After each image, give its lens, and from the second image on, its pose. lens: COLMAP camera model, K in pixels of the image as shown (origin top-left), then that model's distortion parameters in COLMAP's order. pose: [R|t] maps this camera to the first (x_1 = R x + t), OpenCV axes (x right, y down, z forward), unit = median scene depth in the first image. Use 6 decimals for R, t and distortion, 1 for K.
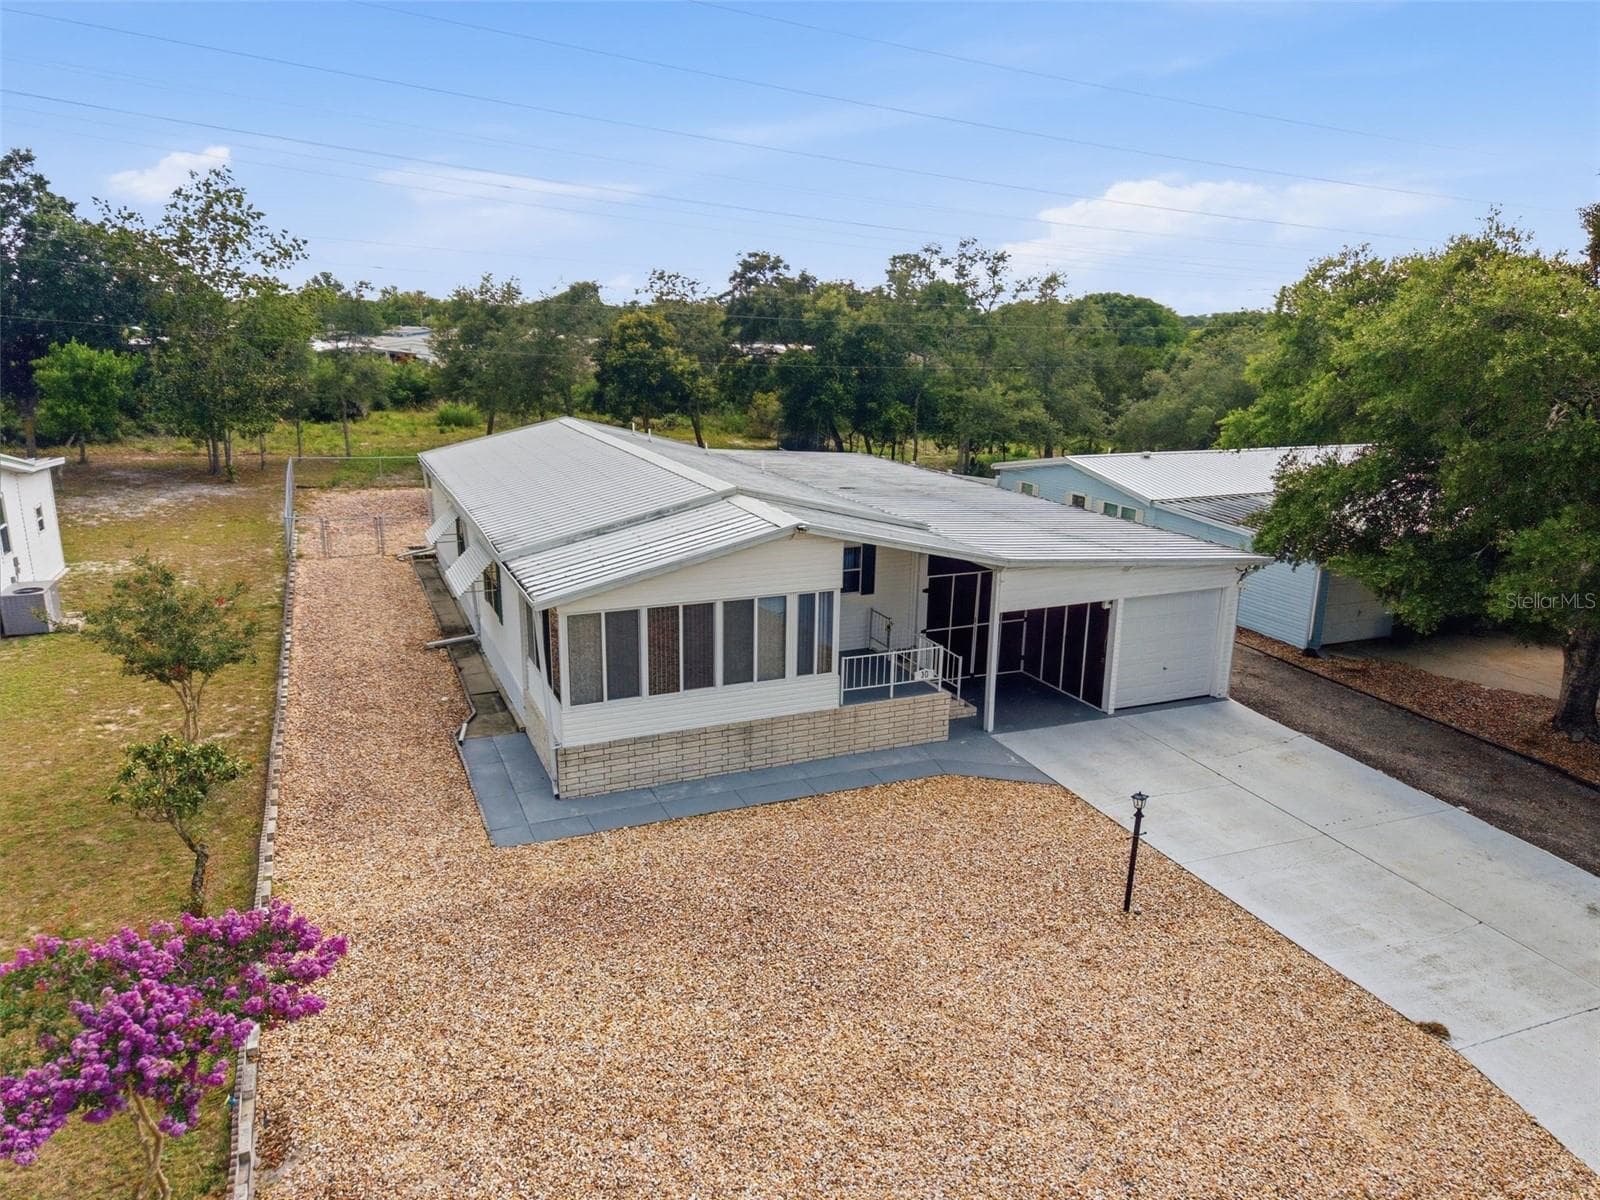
lens RADIAL K [[1104.0, 0, 796.7], [0, 1104.0, 570.5], [0, 0, 1]] dist [0.011825, -0.006373]
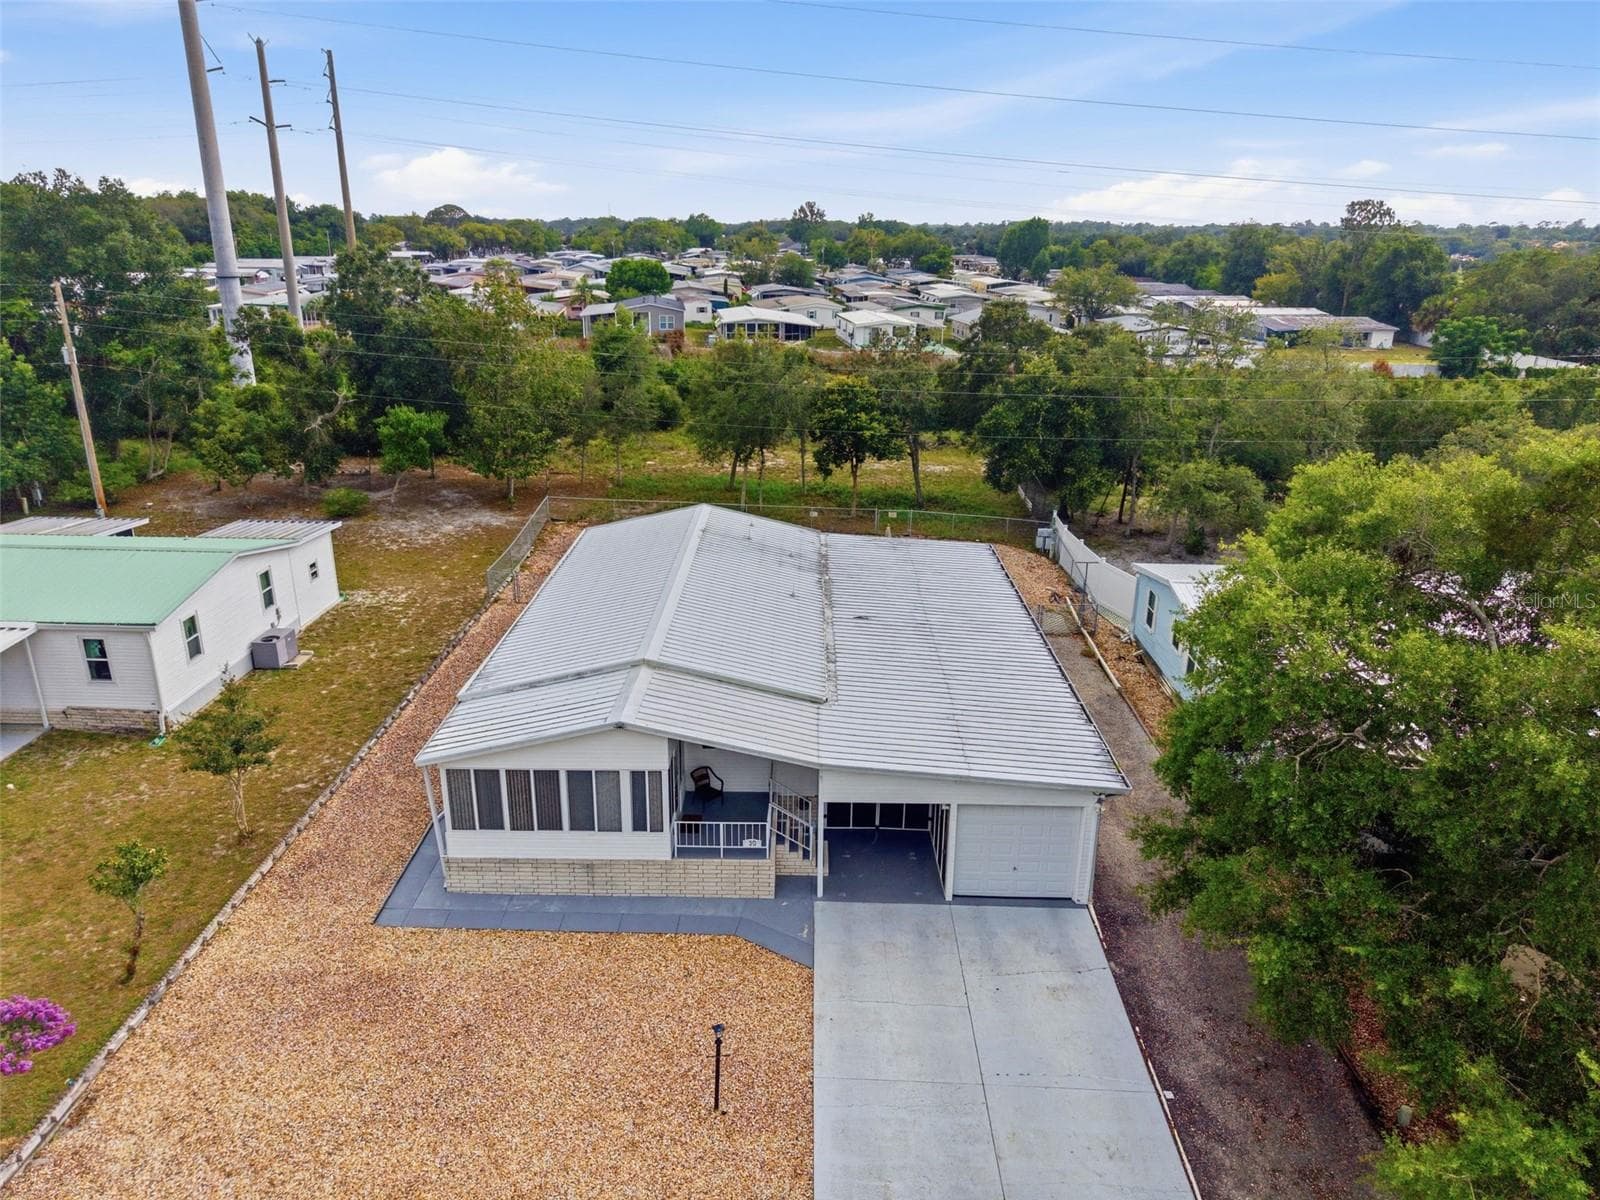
lens RADIAL K [[1119.0, 0, 795.2], [0, 1119.0, 558.8], [0, 0, 1]] dist [0.009659, -0.001794]
pose [[0.906707, 0.113596, -0.406175, 0.623094], [-0.085388, 0.992544, 0.086975, -0.324660], [0.413026, -0.044178, 0.909647, -0.069507]]
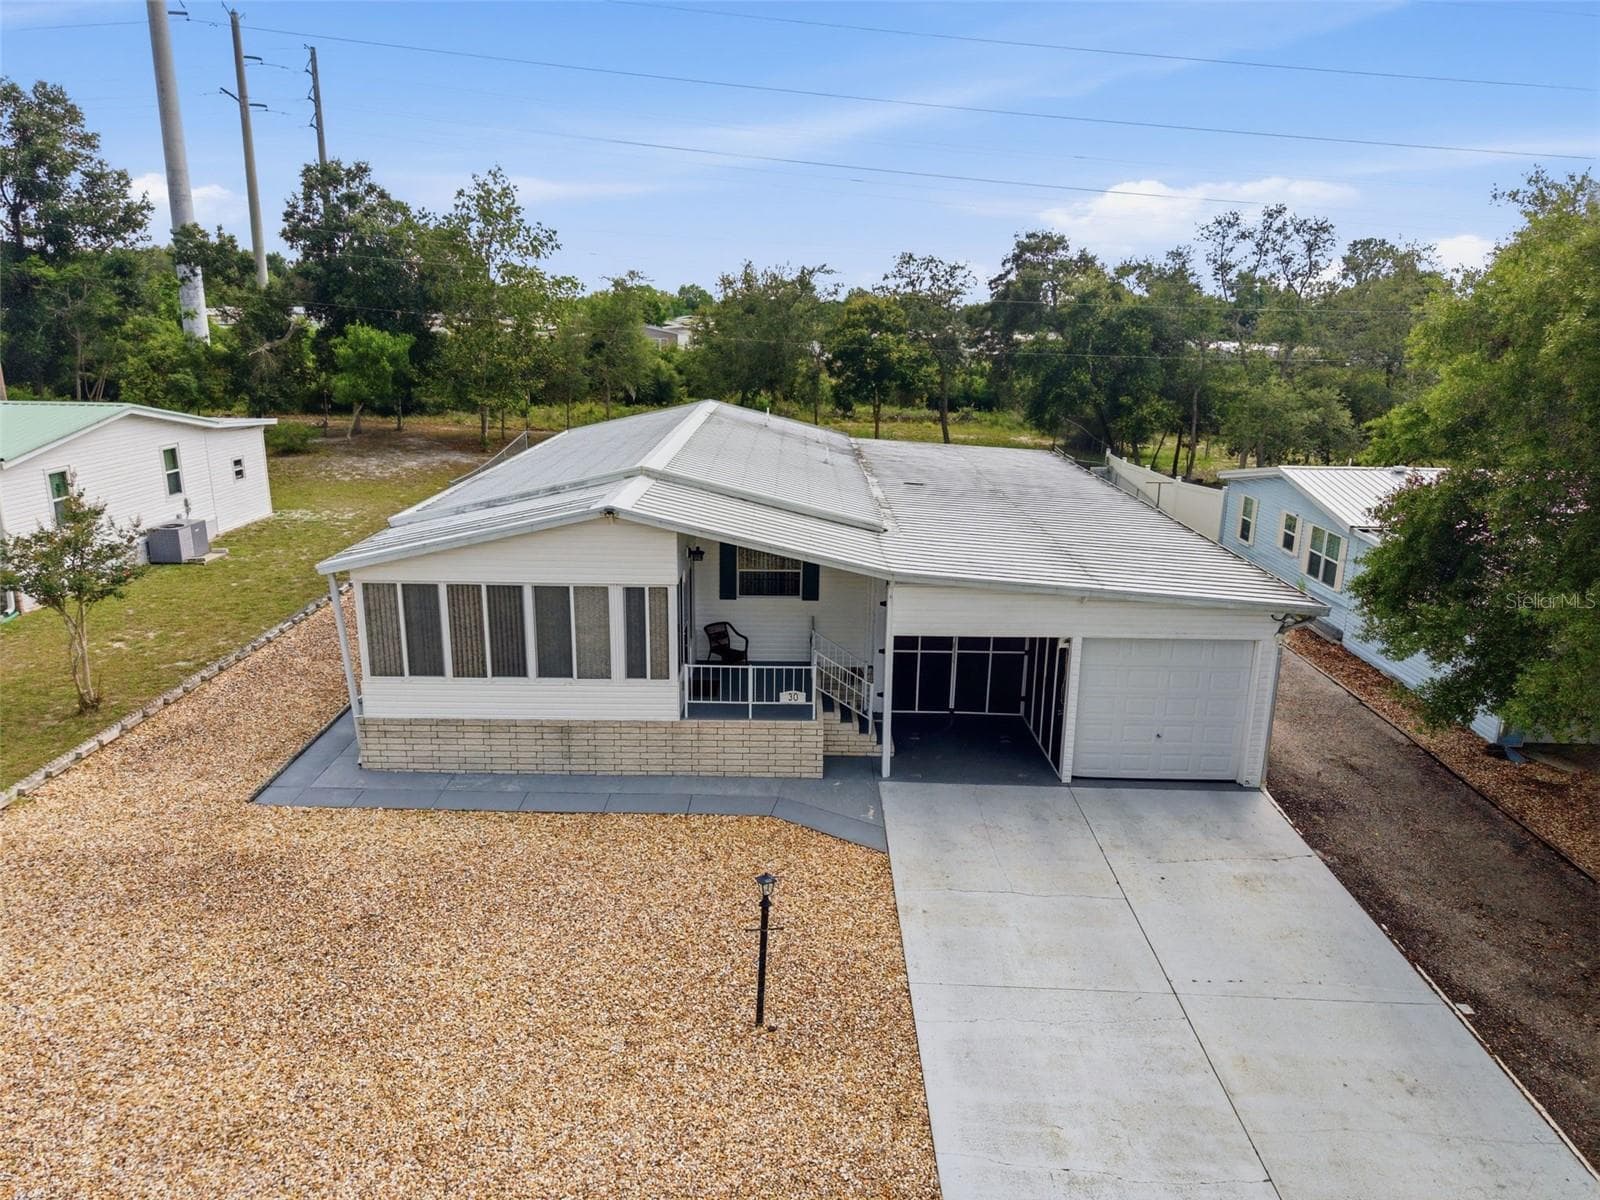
lens RADIAL K [[1104.0, 0, 796.7], [0, 1104.0, 570.5], [0, 0, 1]] dist [0.011825, -0.006373]
pose [[0.912290, 0.089624, -0.399619, 0.456343], [-0.089696, 0.995796, 0.018563, -0.019720], [0.399603, 0.018909, 0.916493, 0.220686]]
